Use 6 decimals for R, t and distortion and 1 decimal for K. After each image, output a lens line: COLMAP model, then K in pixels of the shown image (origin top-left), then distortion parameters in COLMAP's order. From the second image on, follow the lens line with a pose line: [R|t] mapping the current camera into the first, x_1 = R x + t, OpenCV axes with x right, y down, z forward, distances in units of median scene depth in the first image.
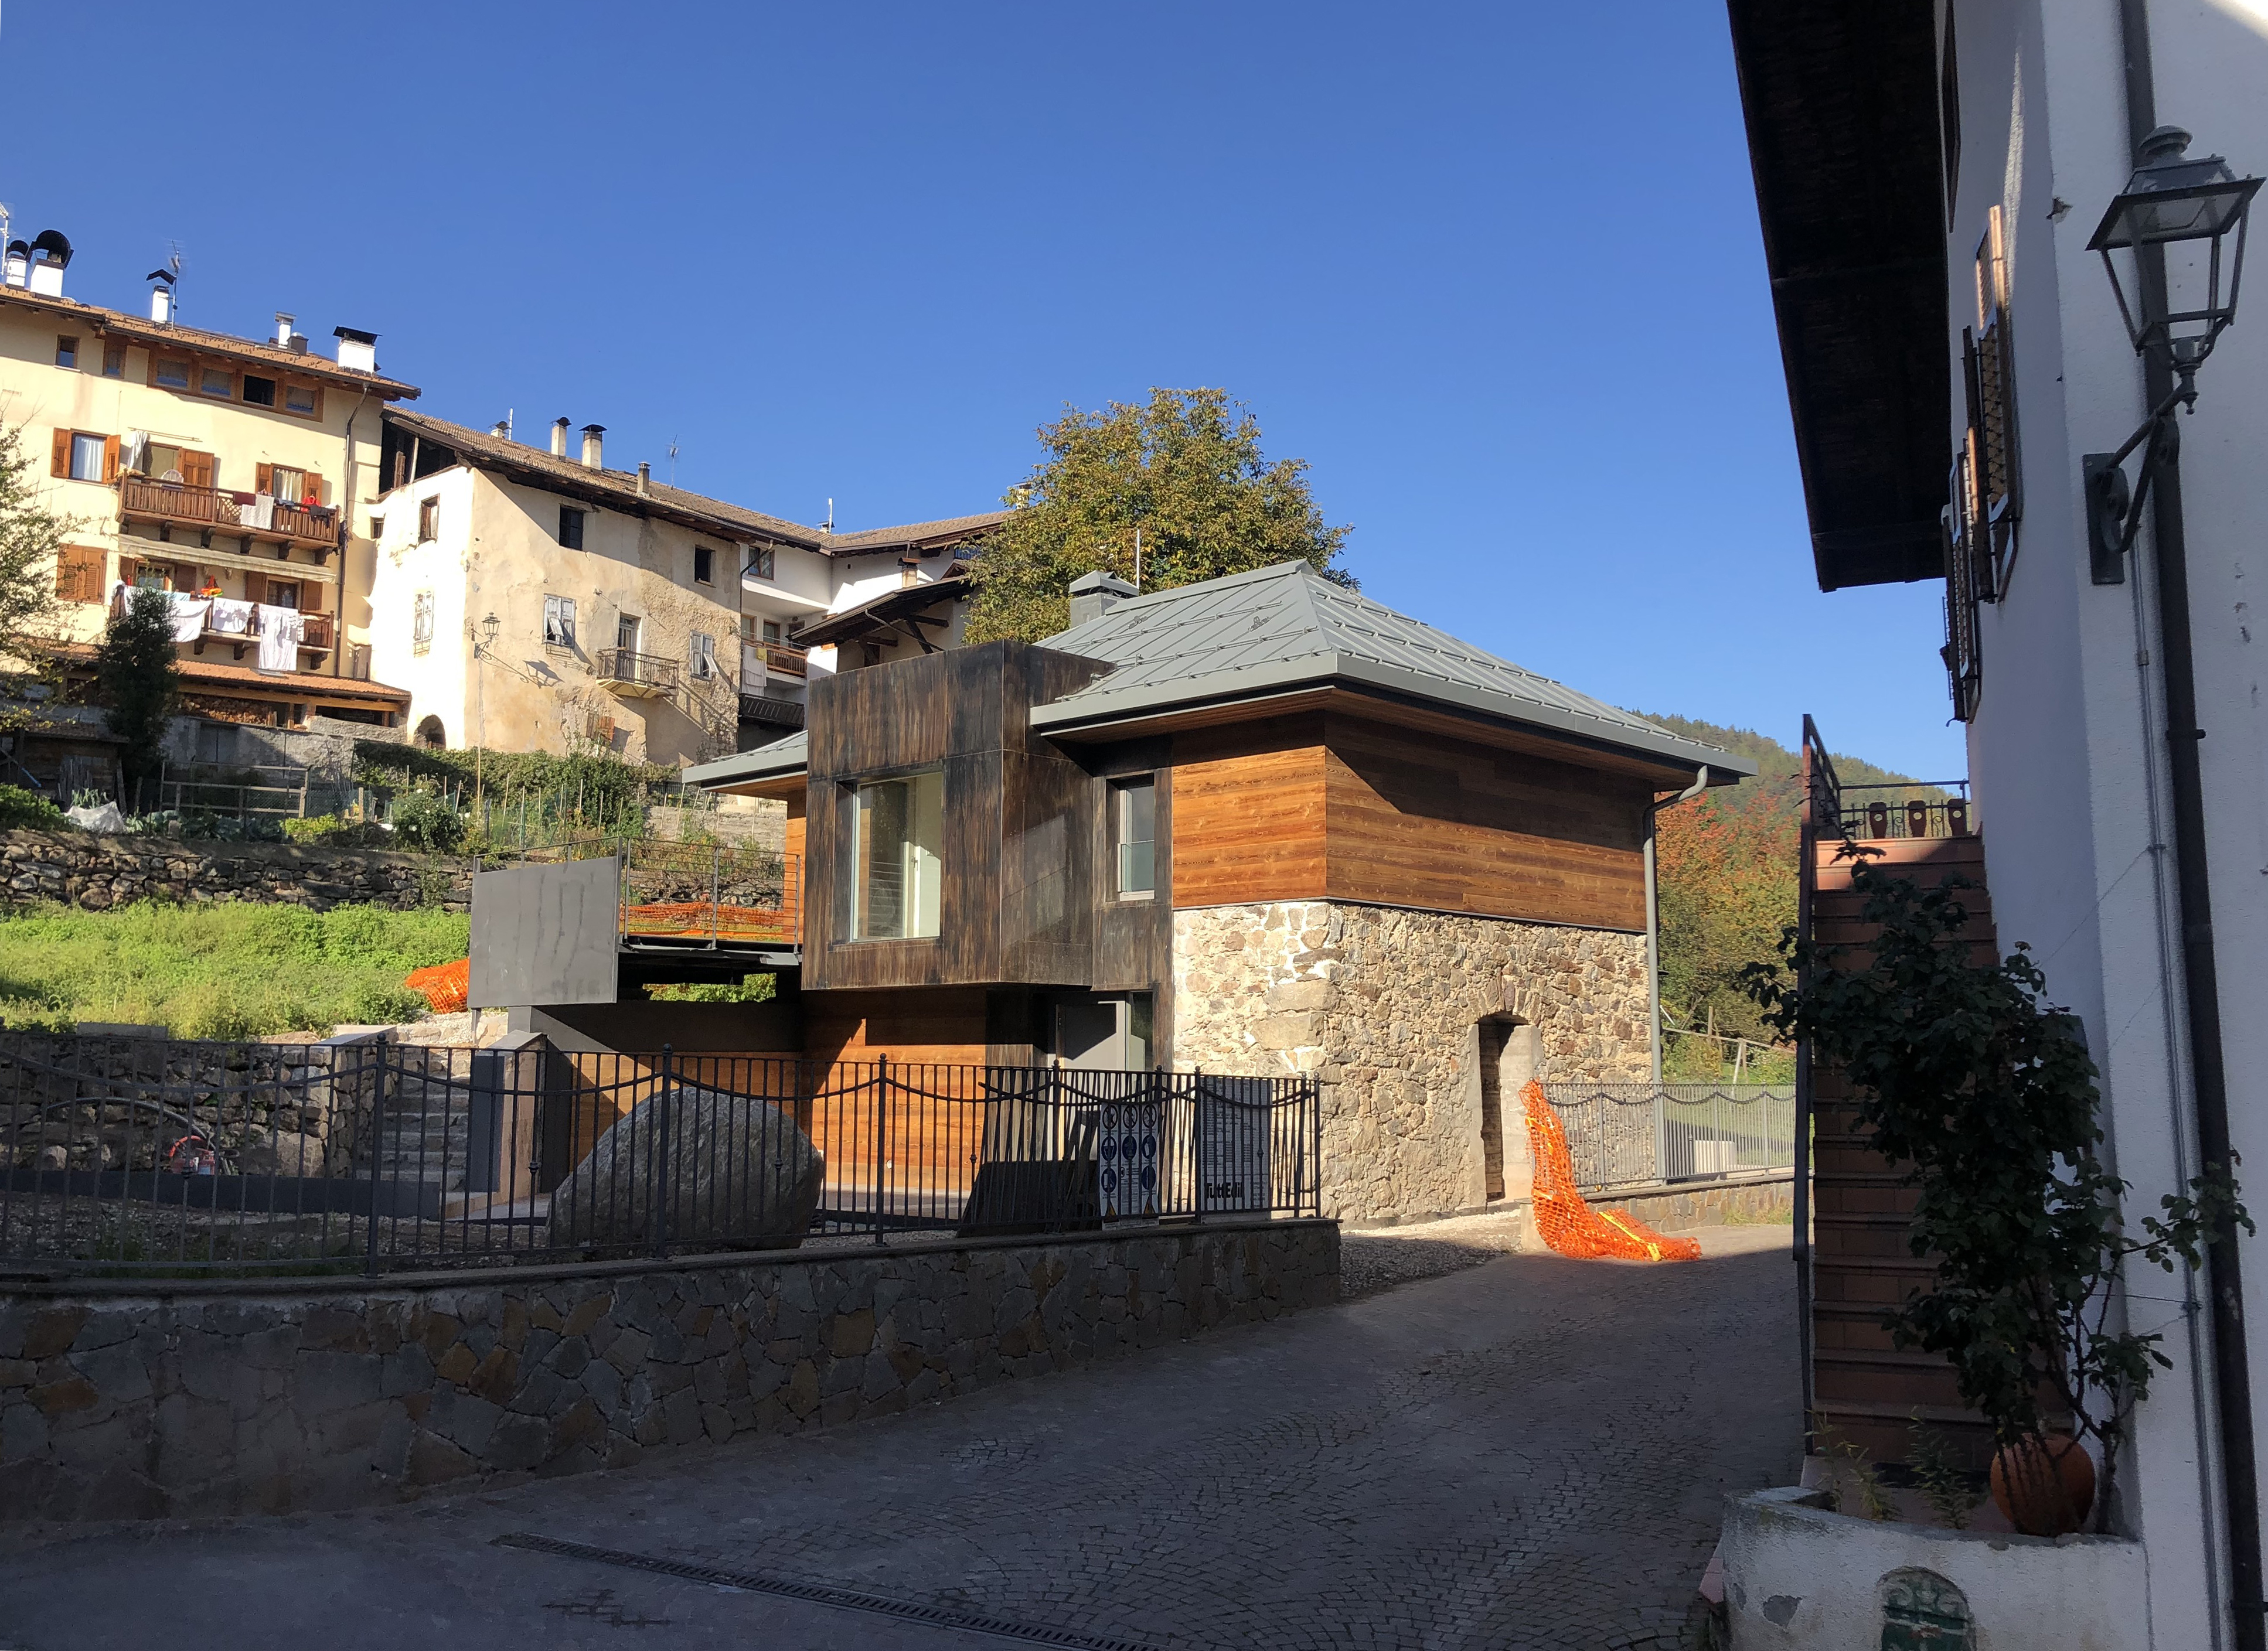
lens RADIAL K [[1942.9, 0, 1115.9], [0, 1942.9, 801.4], [0, 0, 1]] dist [0.200439, -0.633872]
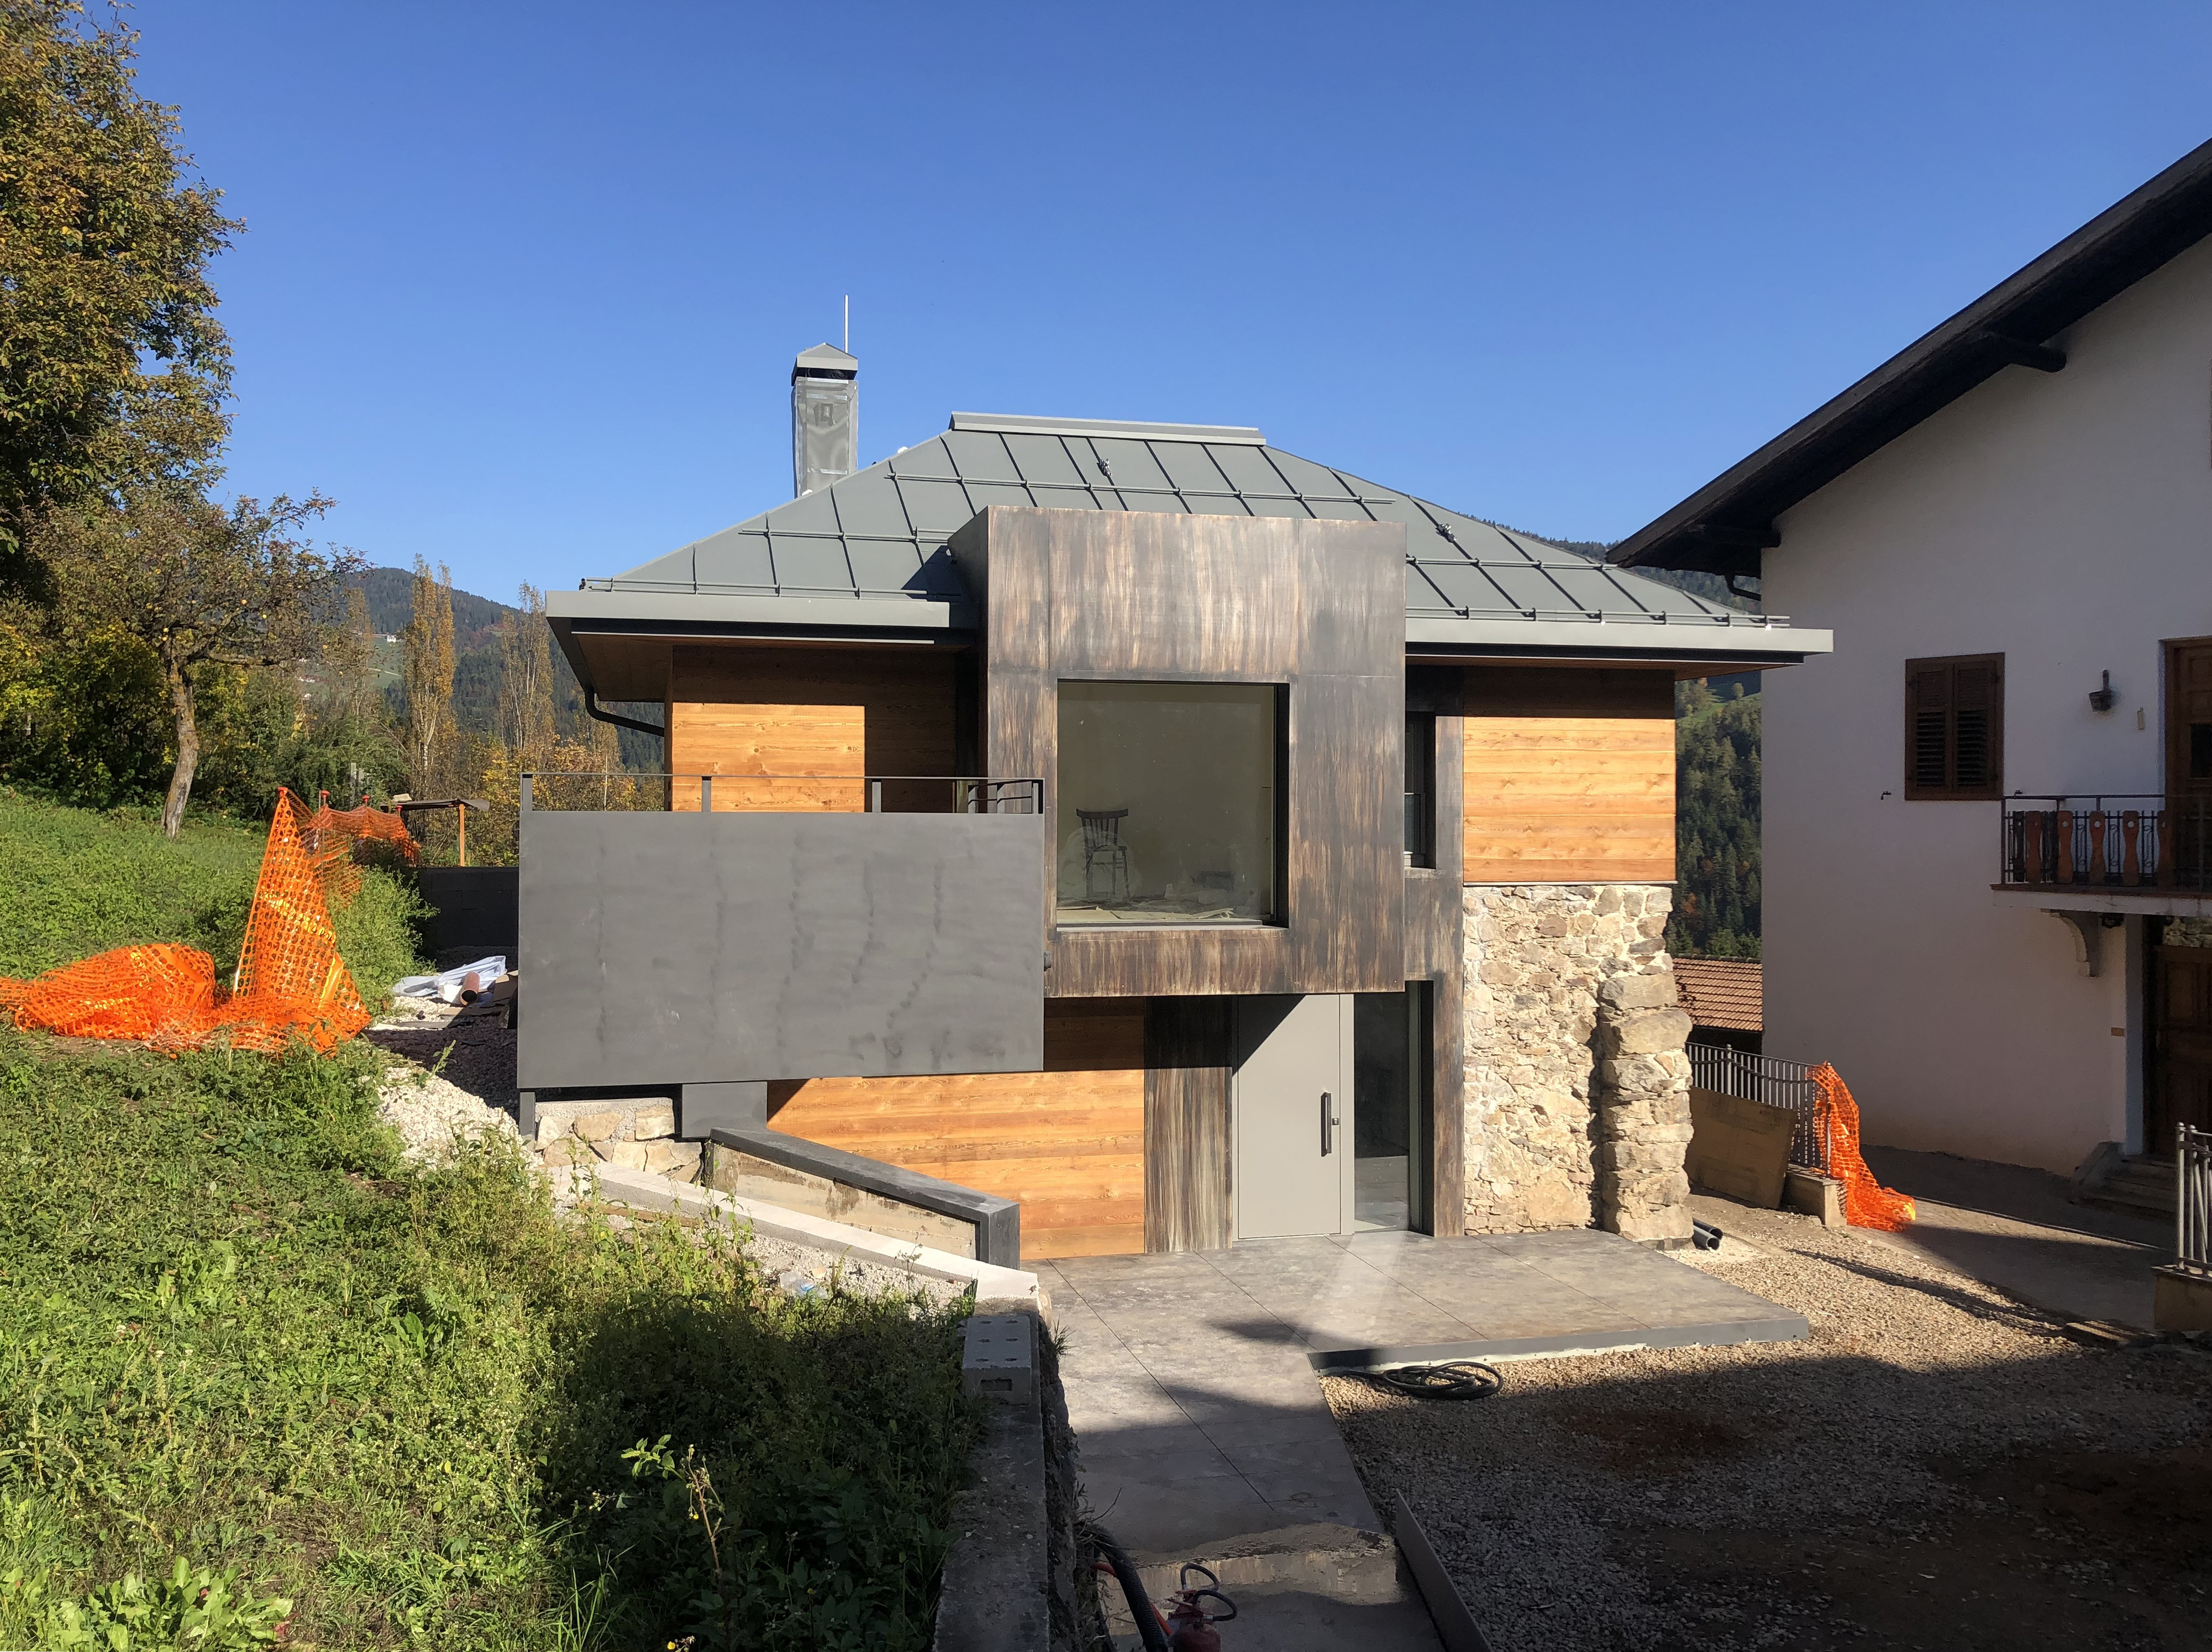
lens RADIAL K [[1833.9, 0, 1095.7], [0, 1833.9, 804.6], [0, 0, 1]] dist [0.022663, 0.006443]
pose [[0.546015, 0.004395, 0.837764, -0.700506], [-0.117321, 0.990534, 0.071268, -0.014731], [-0.829520, -0.137201, 0.541362, 0.711111]]
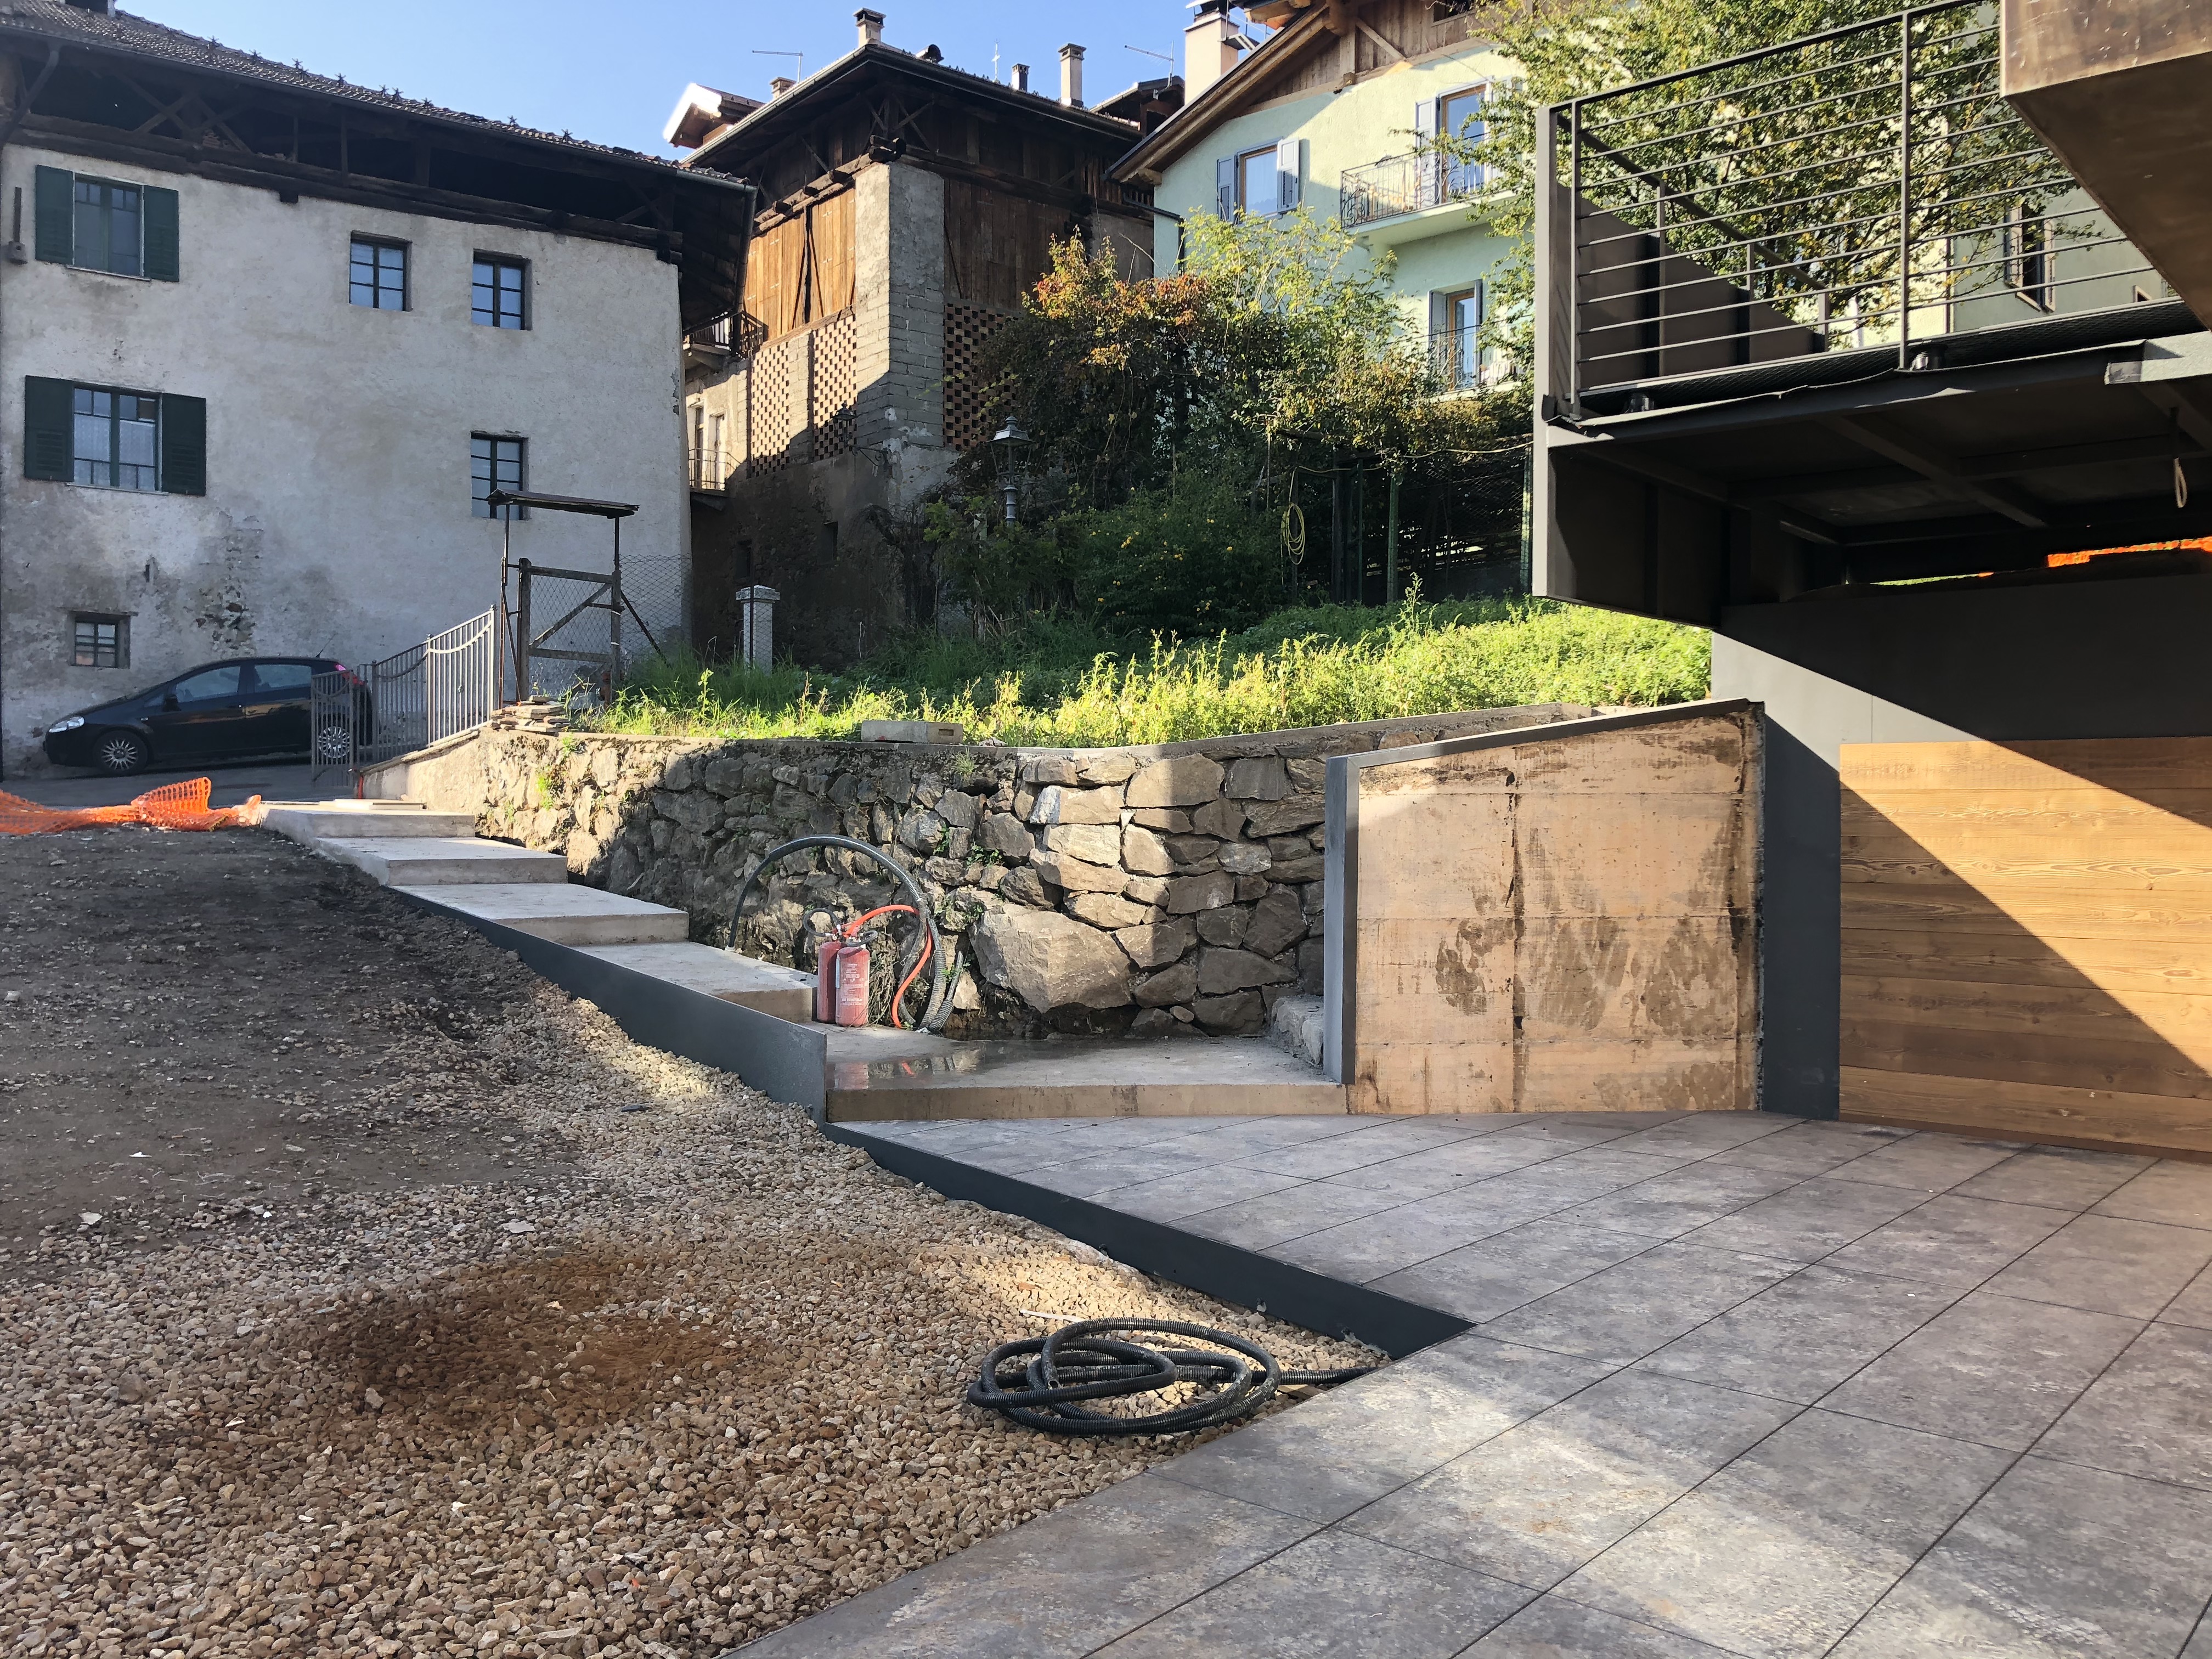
lens RADIAL K [[1814.9, 0, 1096.6], [0, 1814.9, 811.7], [0, 0, 1]] dist [0.077060, -0.133085]
pose [[0.052691, 0.000565, -0.998611, 0.062088], [0.134312, 0.990910, 0.007647, 0.128244], [0.989537, -0.134529, 0.052136, 0.905824]]
